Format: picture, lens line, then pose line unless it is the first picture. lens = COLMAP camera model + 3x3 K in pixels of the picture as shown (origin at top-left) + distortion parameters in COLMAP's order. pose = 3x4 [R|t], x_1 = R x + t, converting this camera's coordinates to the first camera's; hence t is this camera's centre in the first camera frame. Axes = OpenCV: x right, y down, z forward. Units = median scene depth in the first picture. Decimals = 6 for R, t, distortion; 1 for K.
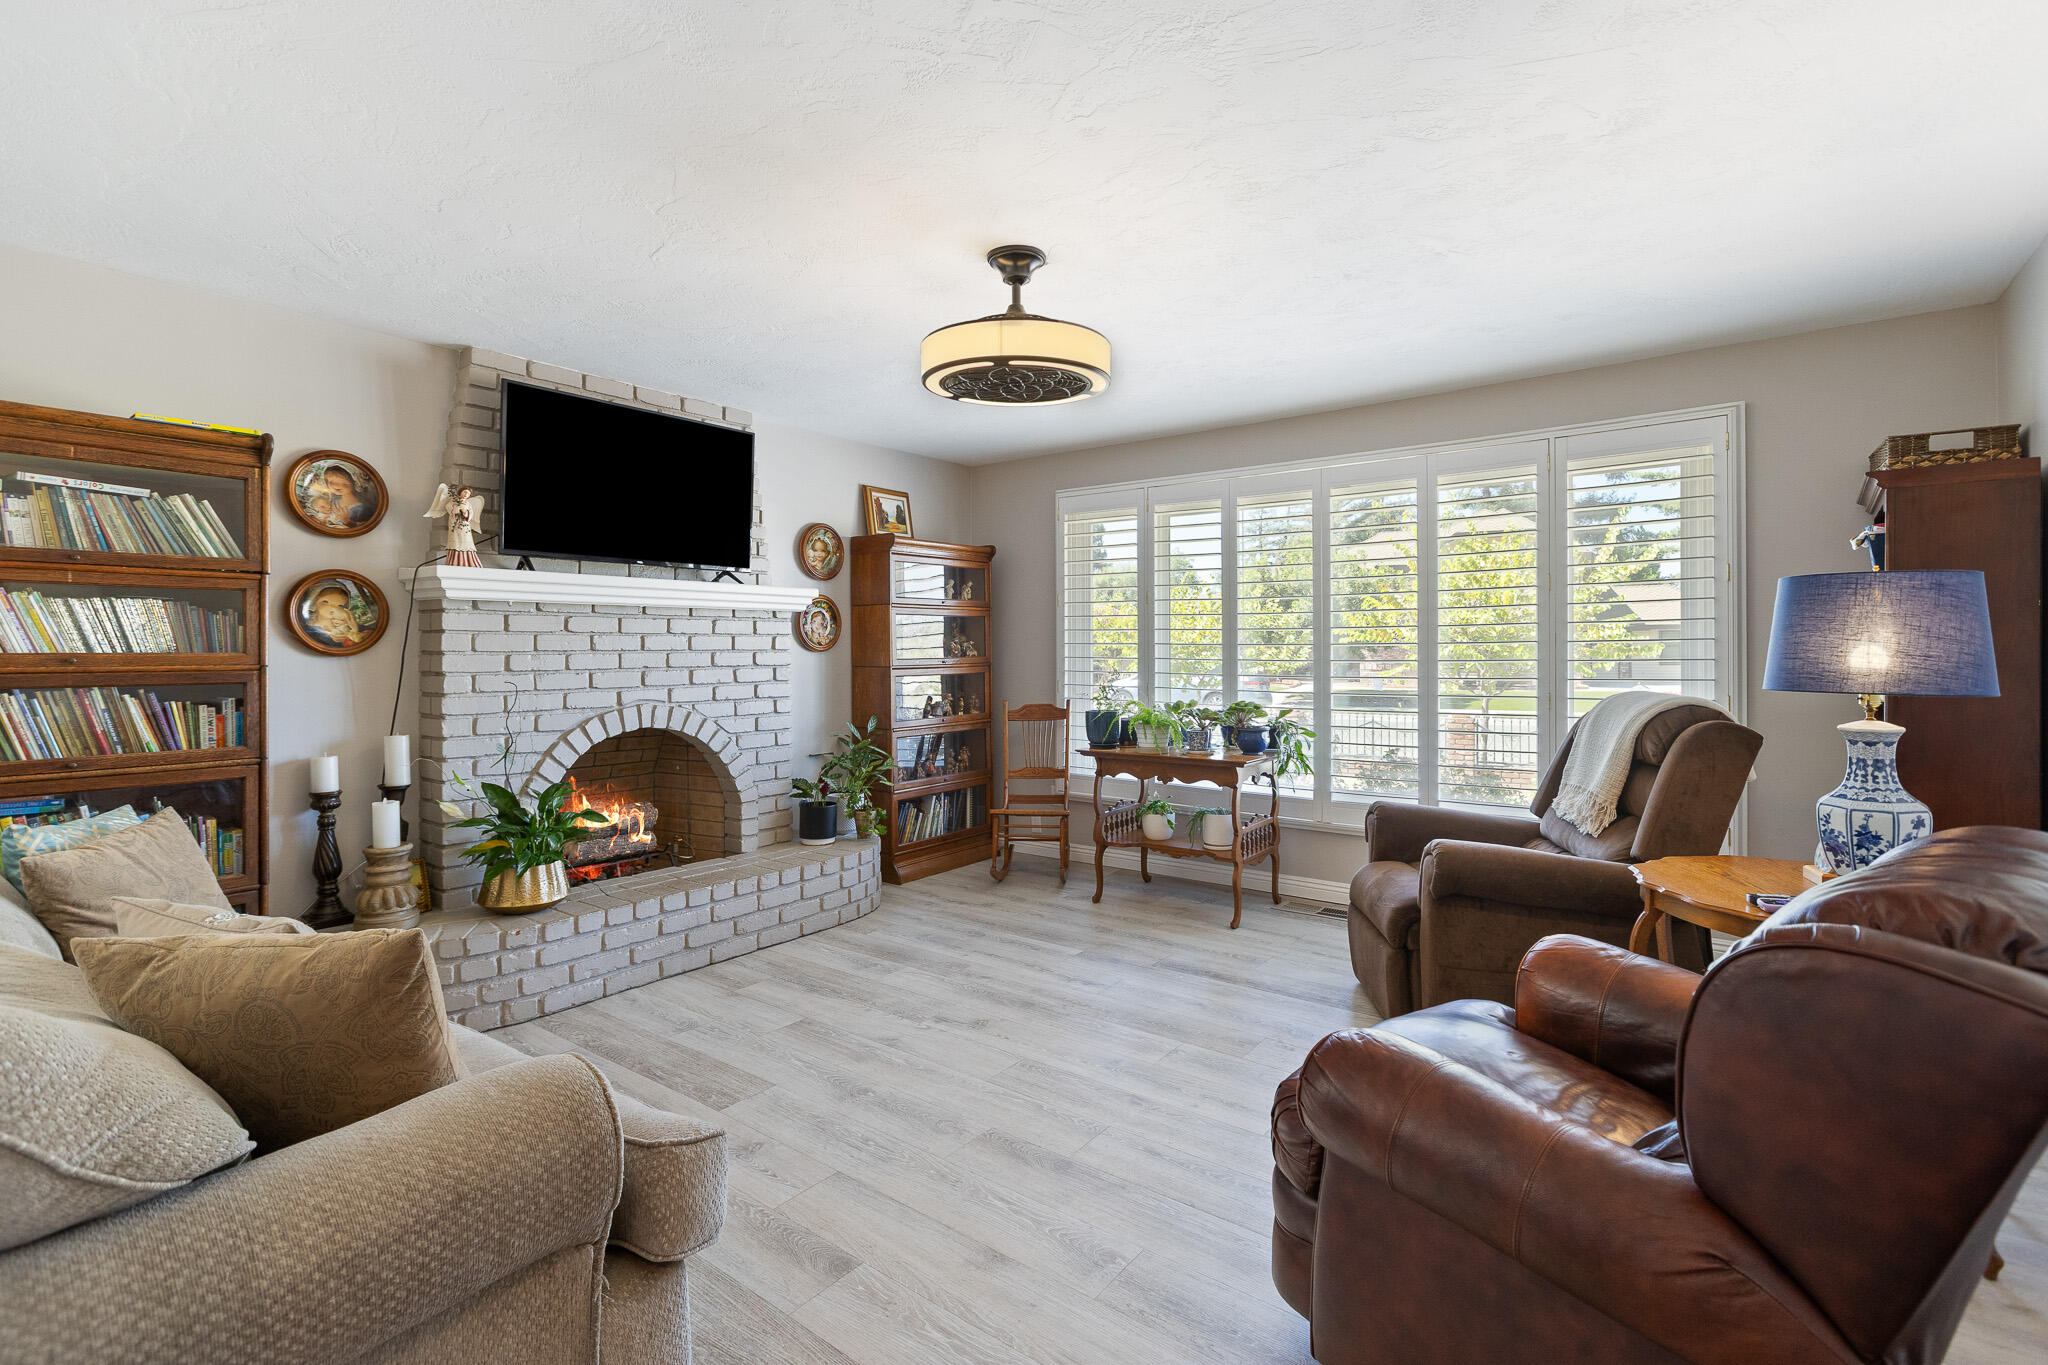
lens RADIAL K [[934.1, 0, 1024.4], [0, 934.1, 644.9], [0, 0, 1]] dist [0.002963, 0.000603]
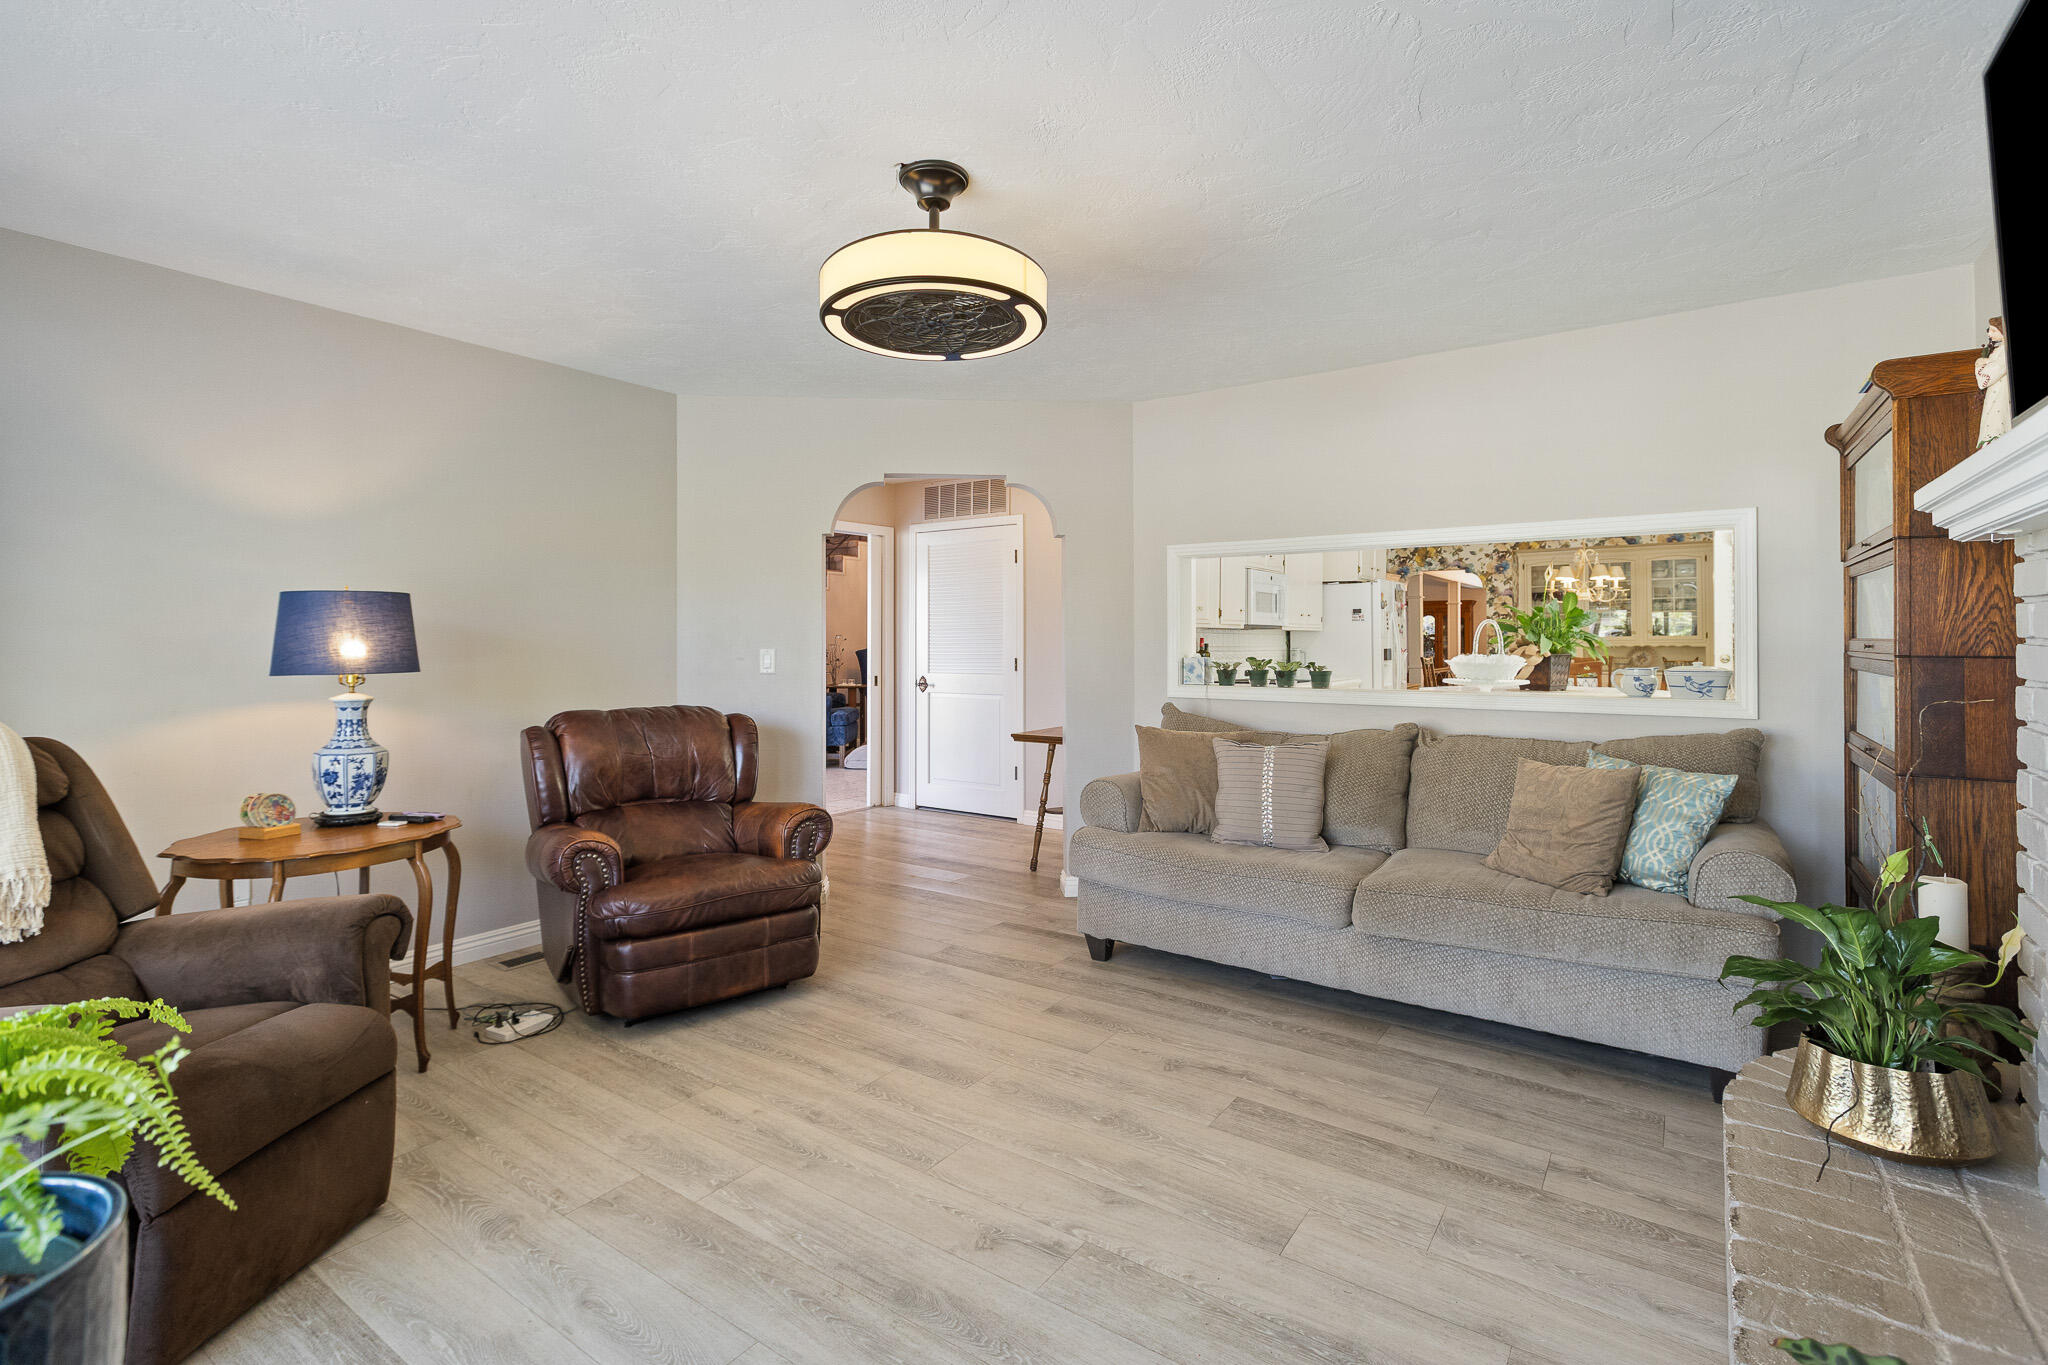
lens RADIAL K [[934.1, 0, 1024.4], [0, 934.1, 644.9], [0, 0, 1]] dist [0.002963, 0.000603]
pose [[-0.999106, 0.004627, -0.042021, -0.051720], [0.004629, 0.999989, 0.000050, 0.008856], [0.042021, -0.000145, -0.999117, 1.805014]]
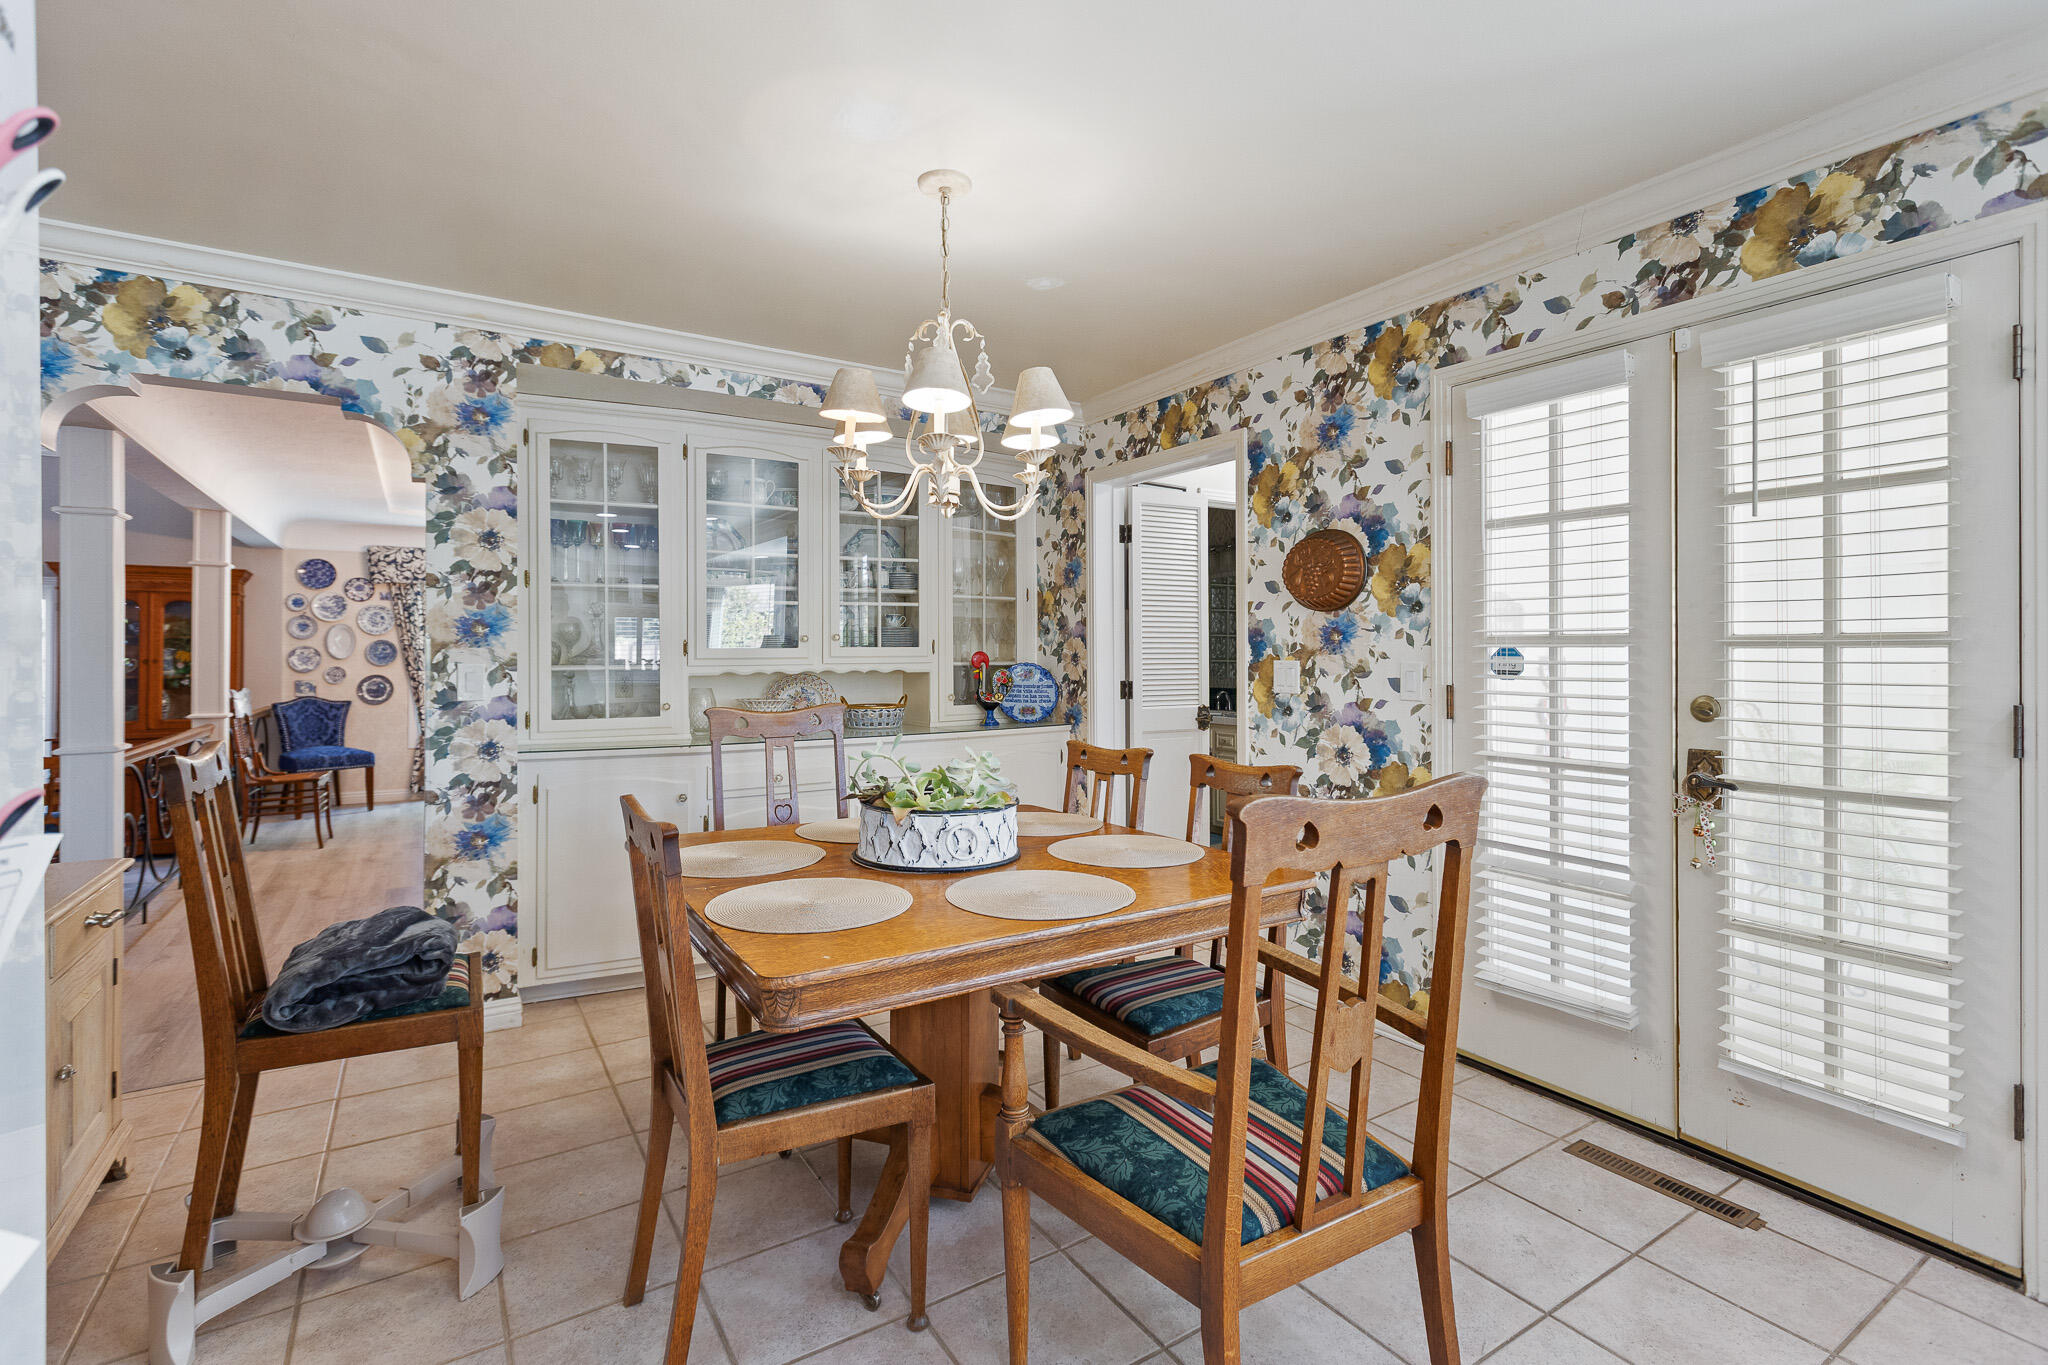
lens RADIAL K [[934.1, 0, 1024.4], [0, 934.1, 644.9], [0, 0, 1]] dist [0.002963, 0.000603]
pose [[-0.347147, -0.007412, -0.937781, -1.351829], [0.008083, 0.999908, -0.010895, 0.000010], [0.937776, -0.011362, -0.347056, -0.971473]]
